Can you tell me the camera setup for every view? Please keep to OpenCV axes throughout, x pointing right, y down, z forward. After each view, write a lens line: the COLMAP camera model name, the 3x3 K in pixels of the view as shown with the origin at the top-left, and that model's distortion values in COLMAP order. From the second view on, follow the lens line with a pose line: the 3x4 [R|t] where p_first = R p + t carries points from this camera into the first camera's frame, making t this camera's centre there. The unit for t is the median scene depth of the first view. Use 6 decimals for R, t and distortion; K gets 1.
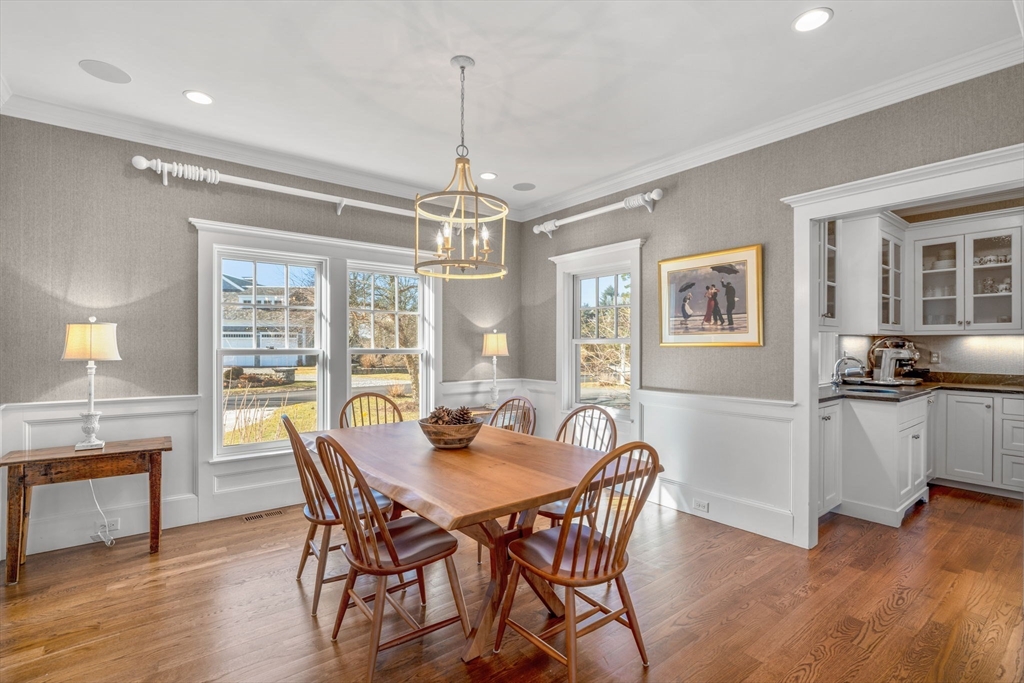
lens RADIAL K [[462.4, 0, 514.7], [0, 462.4, 345.5], [0, 0, 1]] dist [-0.001339, 0.000222]
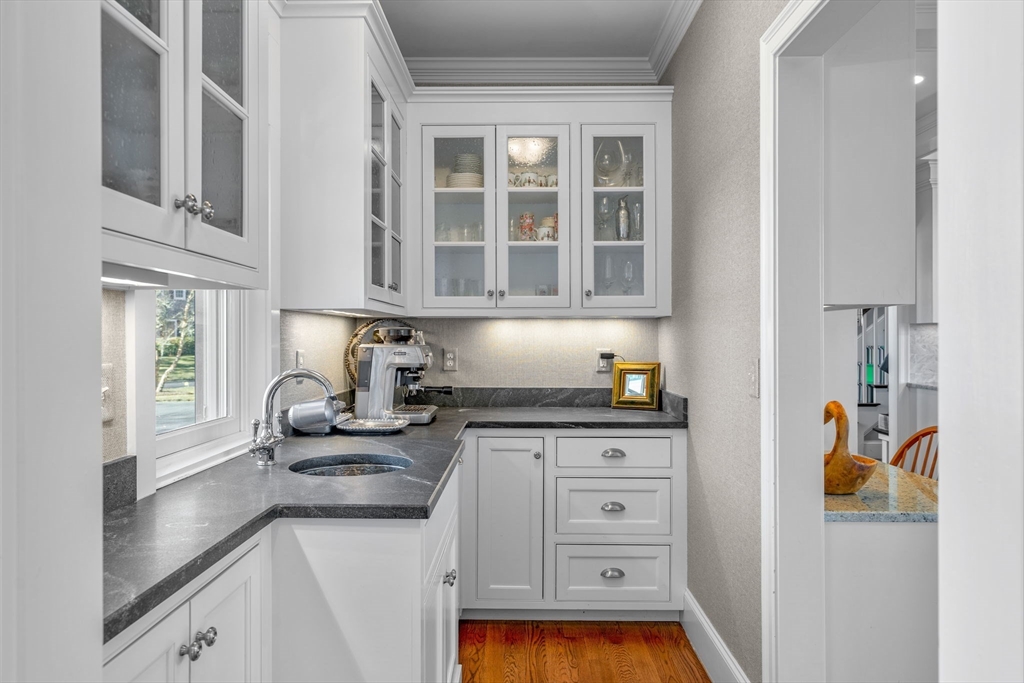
lens RADIAL K [[638.1, 0, 512.0], [0, 638.1, 341.5], [0, 0, 1]] dist [-0.001237, 0.000213]
pose [[0.617995, -0.005615, 0.786162, 0.413278], [0.002822, 0.999984, 0.004924, 0.001447], [-0.786177, -0.000824, 0.618001, 0.535482]]
